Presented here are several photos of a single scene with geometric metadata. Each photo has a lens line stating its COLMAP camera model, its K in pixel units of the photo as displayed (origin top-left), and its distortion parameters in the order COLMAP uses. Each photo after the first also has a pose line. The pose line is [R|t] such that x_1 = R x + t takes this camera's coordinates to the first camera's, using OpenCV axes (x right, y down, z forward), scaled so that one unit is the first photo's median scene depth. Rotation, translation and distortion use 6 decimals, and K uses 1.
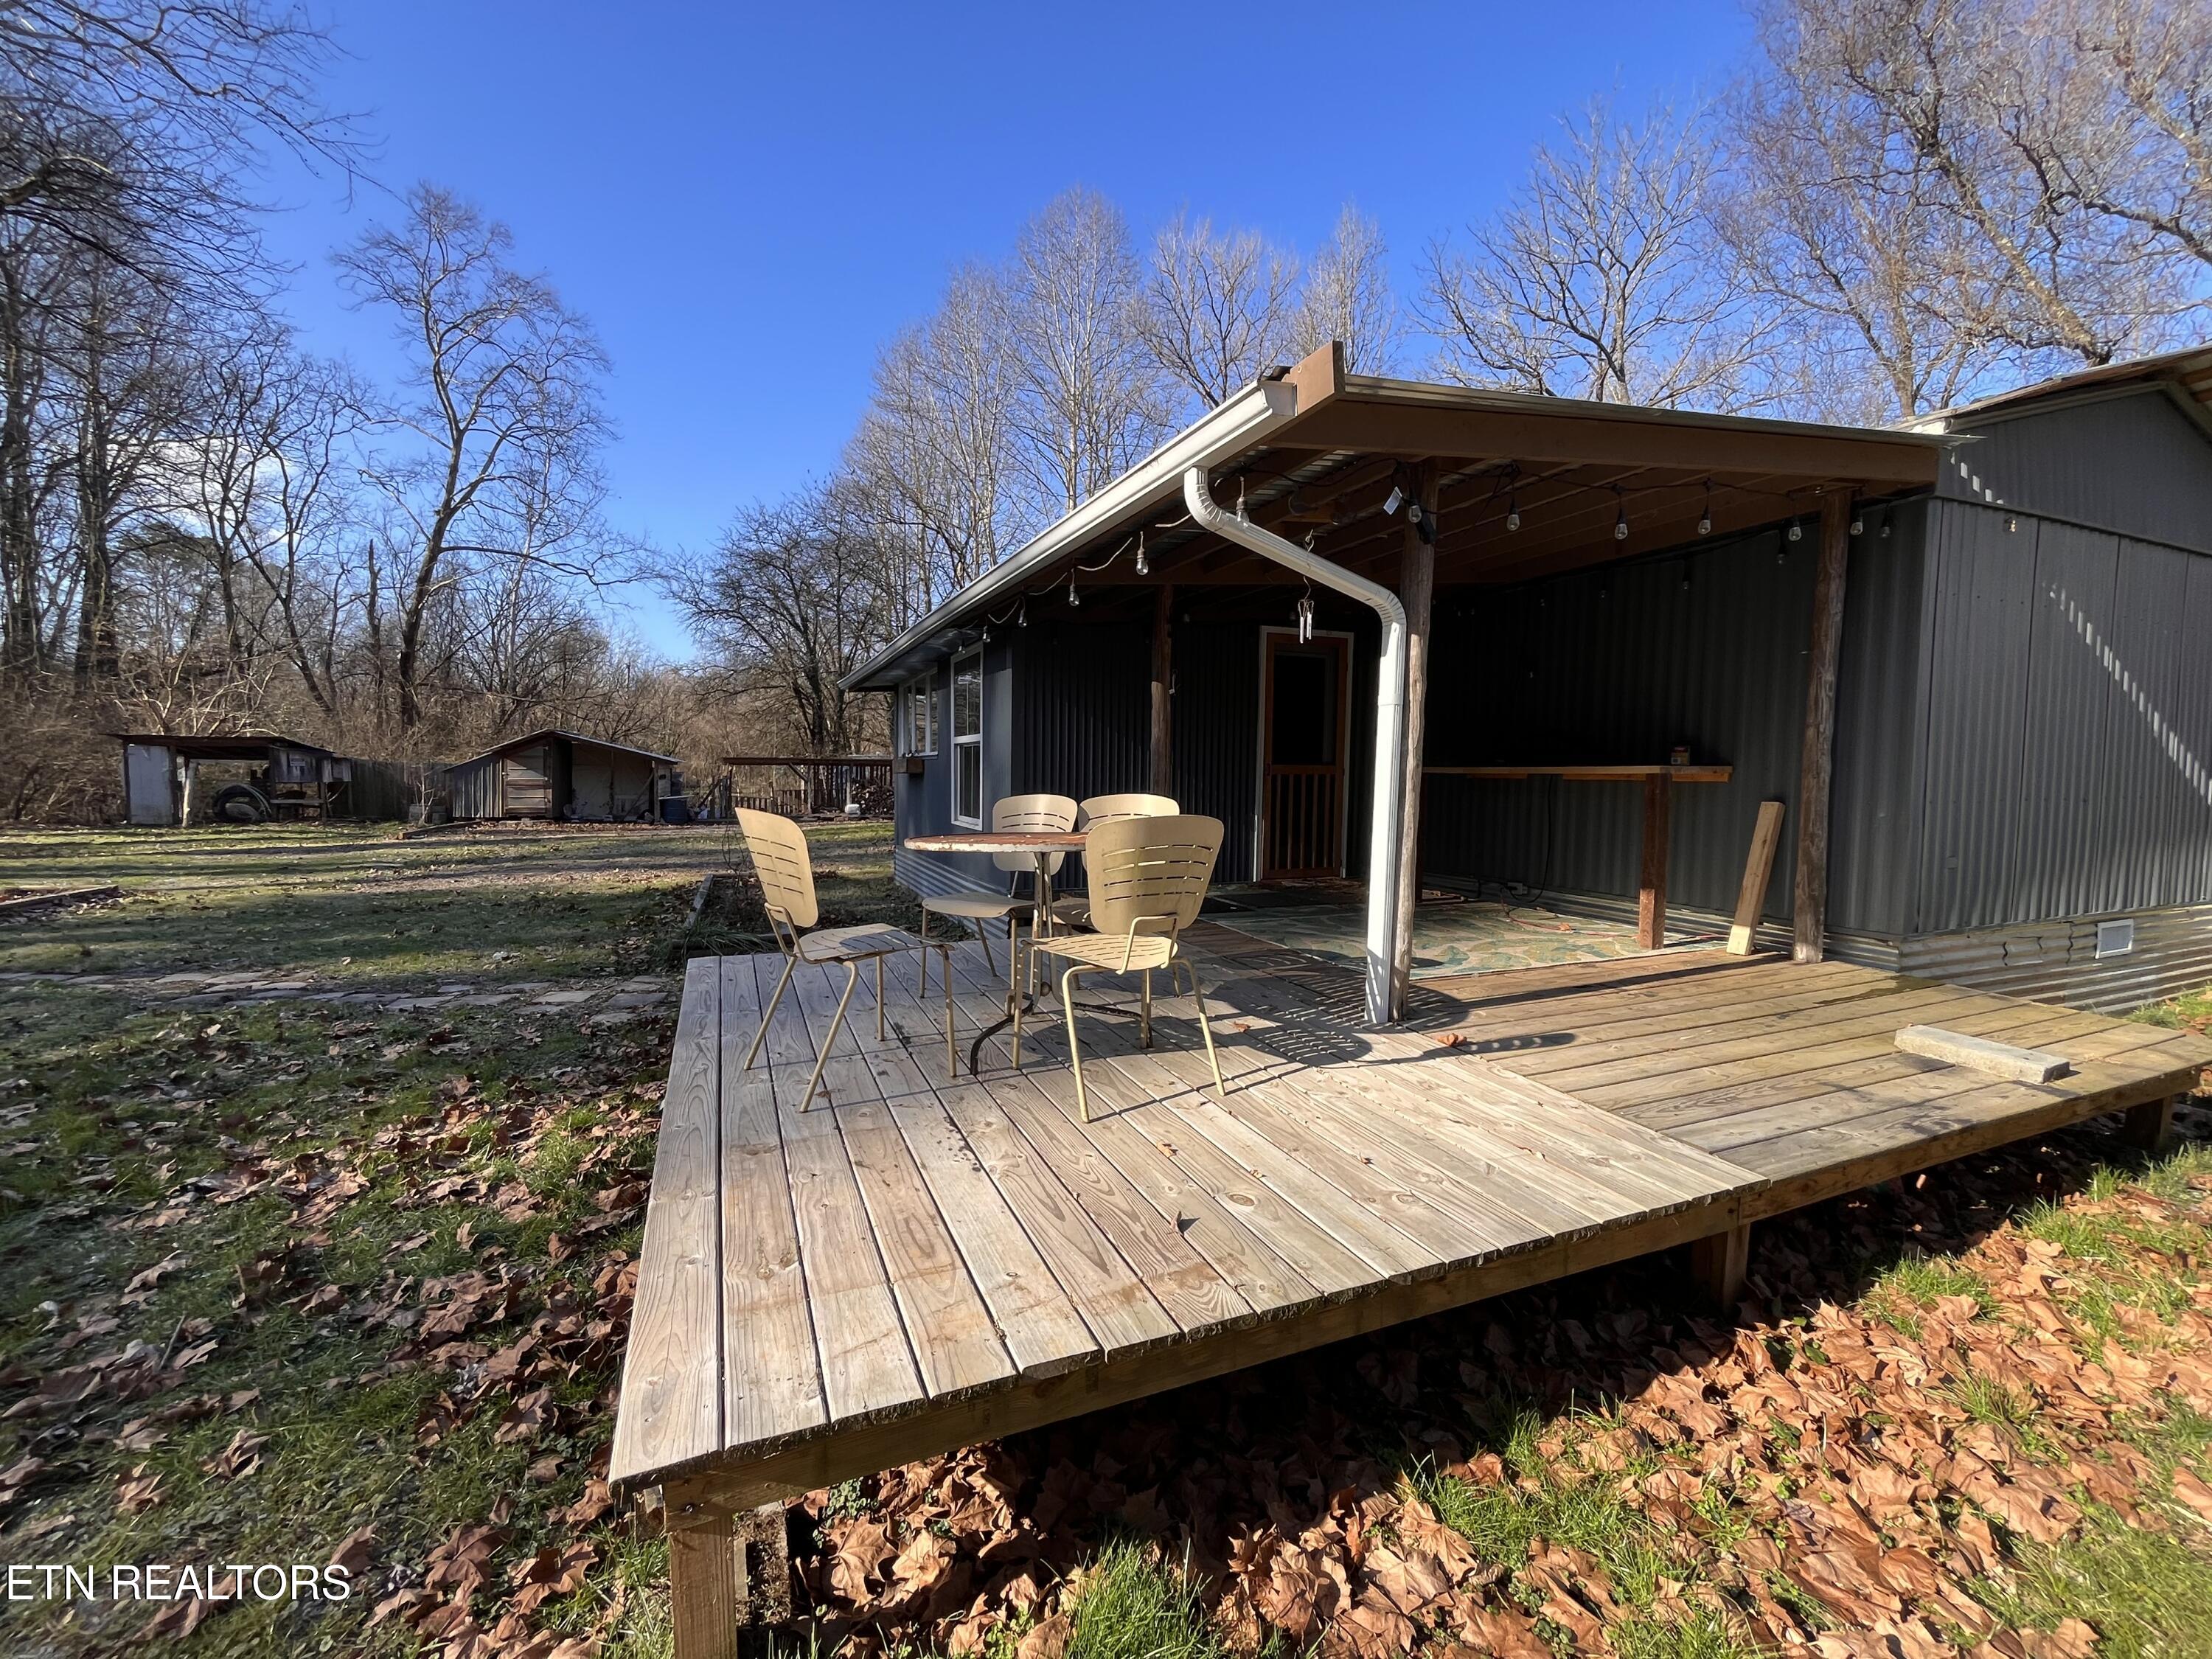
lens RADIAL K [[893.3, 0, 1106.0], [0, 893.3, 829.5], [0, 0, 1]] dist [-0.000851, 0.000293]
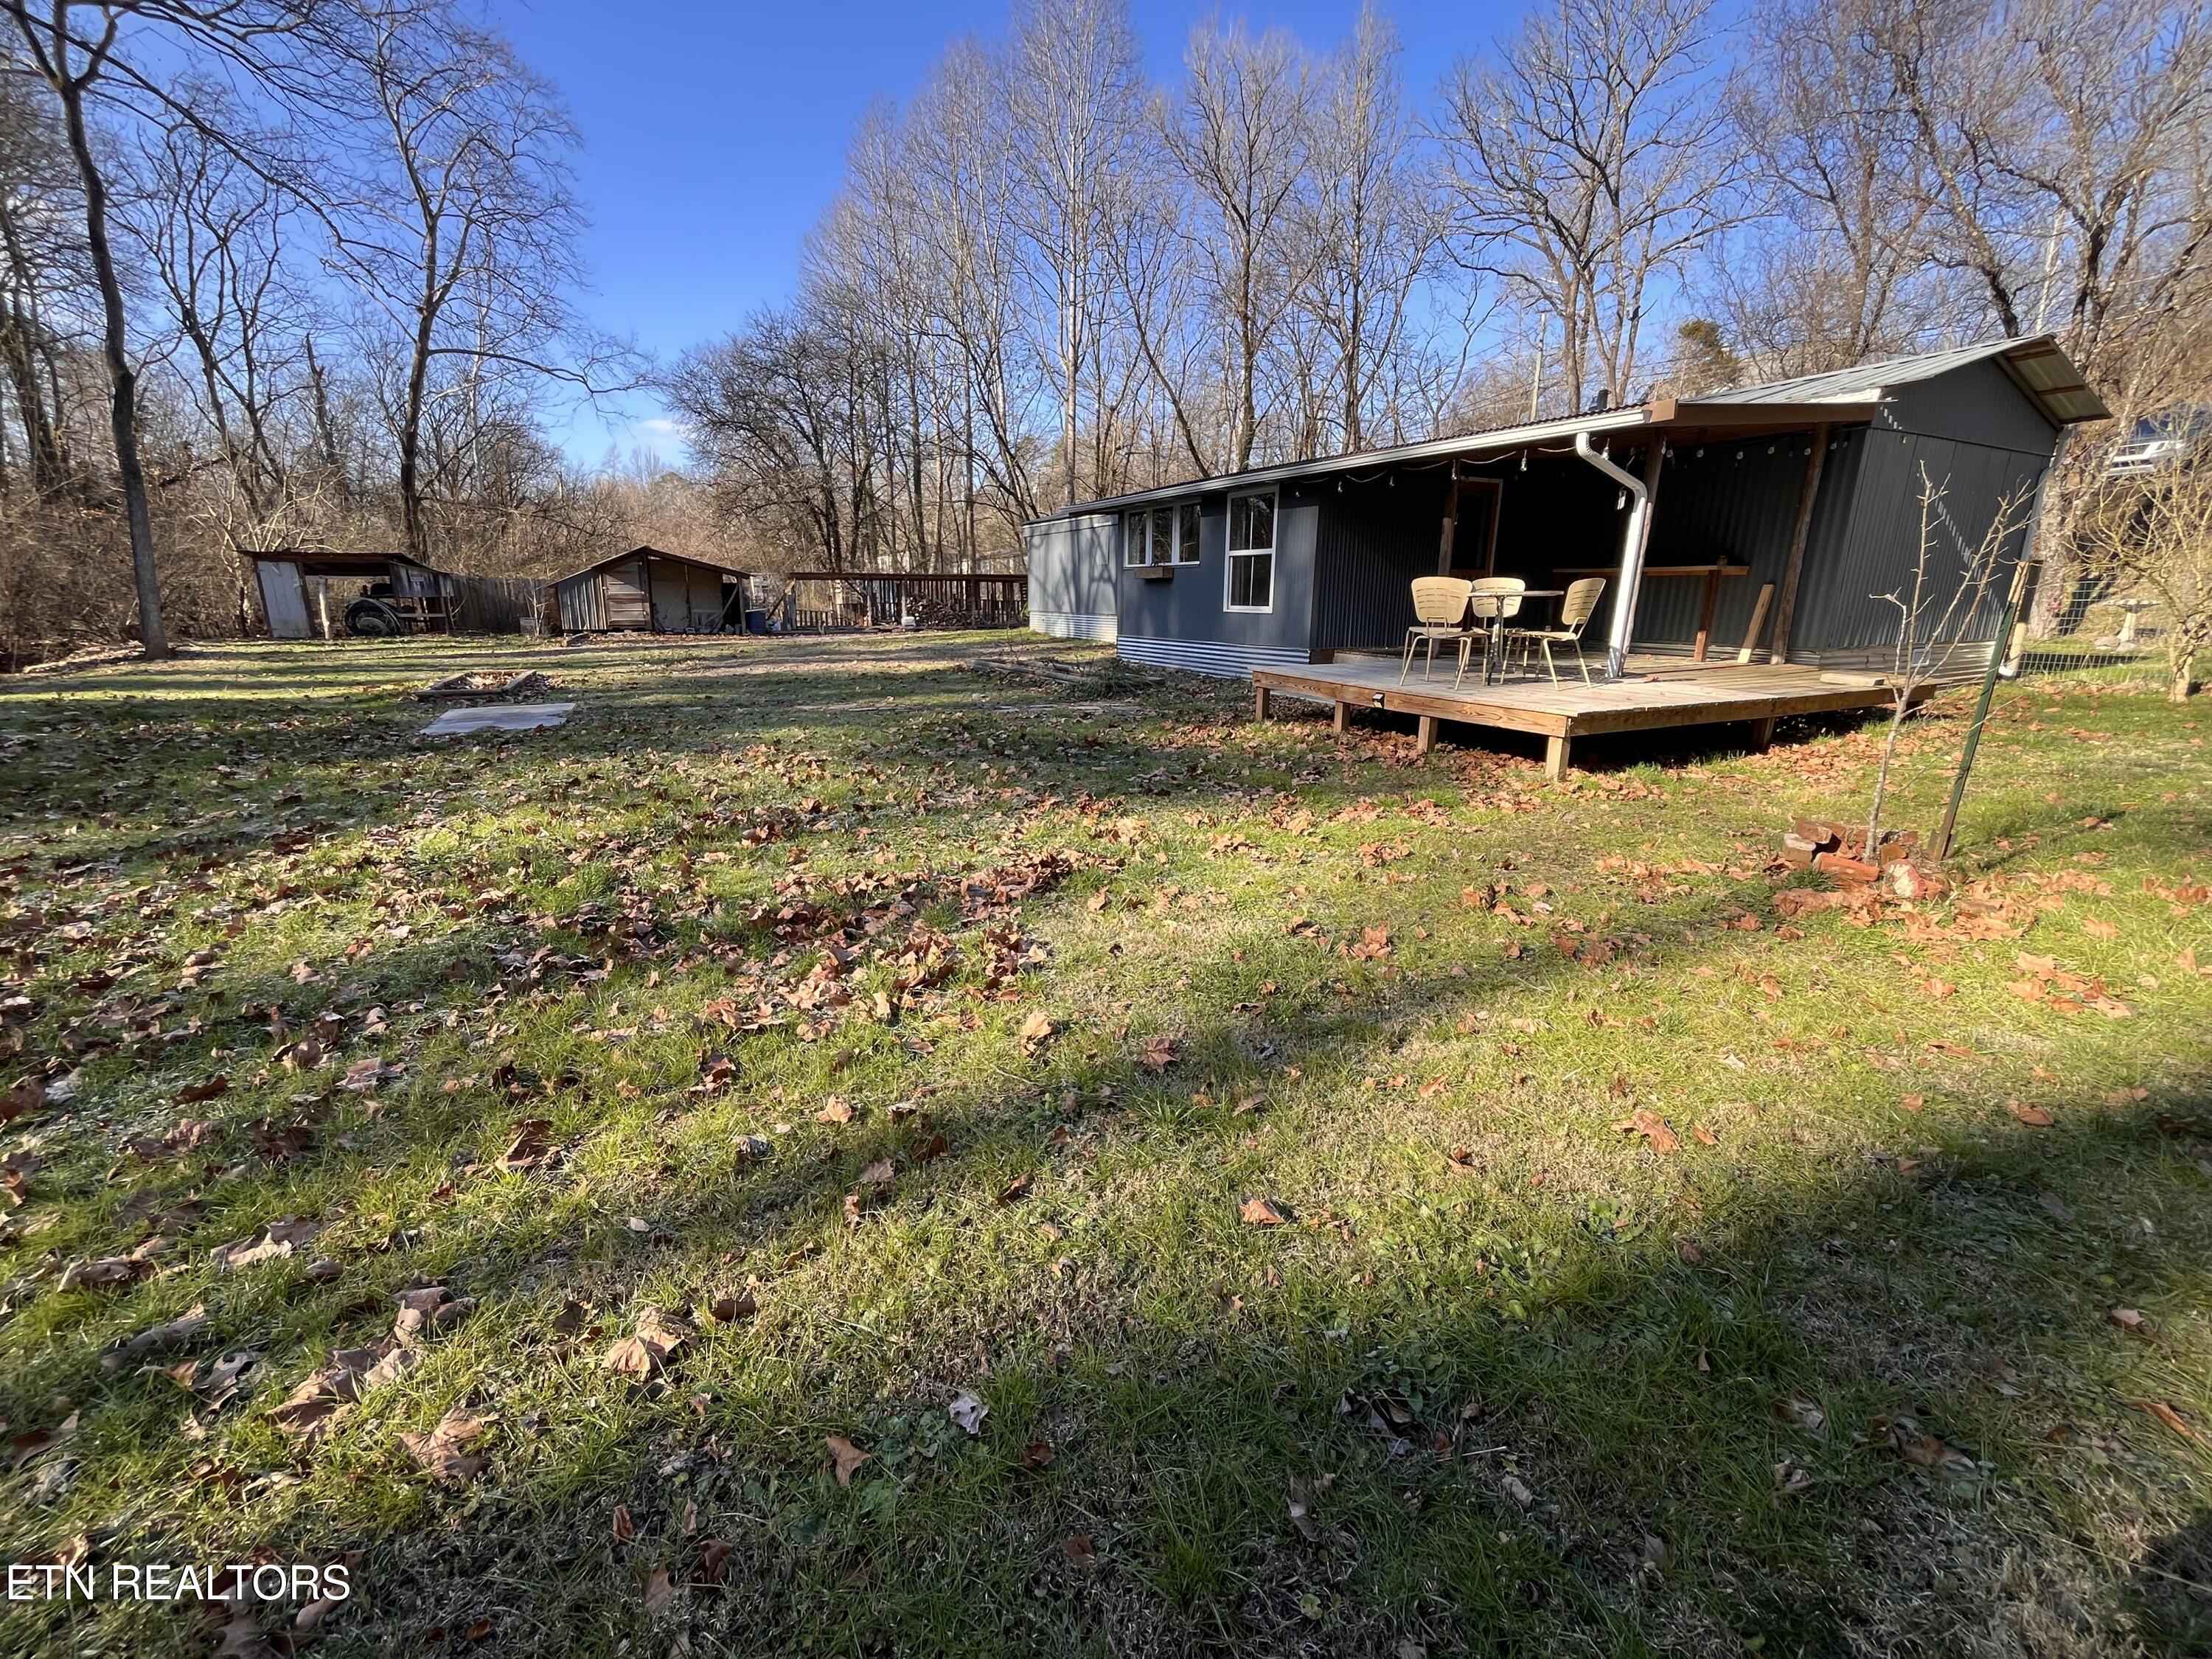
lens RADIAL K [[893.3, 0, 1106.0], [0, 893.3, 829.5], [0, 0, 1]] dist [-0.000851, 0.000293]
pose [[0.996421, -0.026414, 0.080293, -0.165828], [0.010169, 0.980482, 0.196346, 0.018325], [-0.083912, -0.194827, 0.977242, -0.170229]]
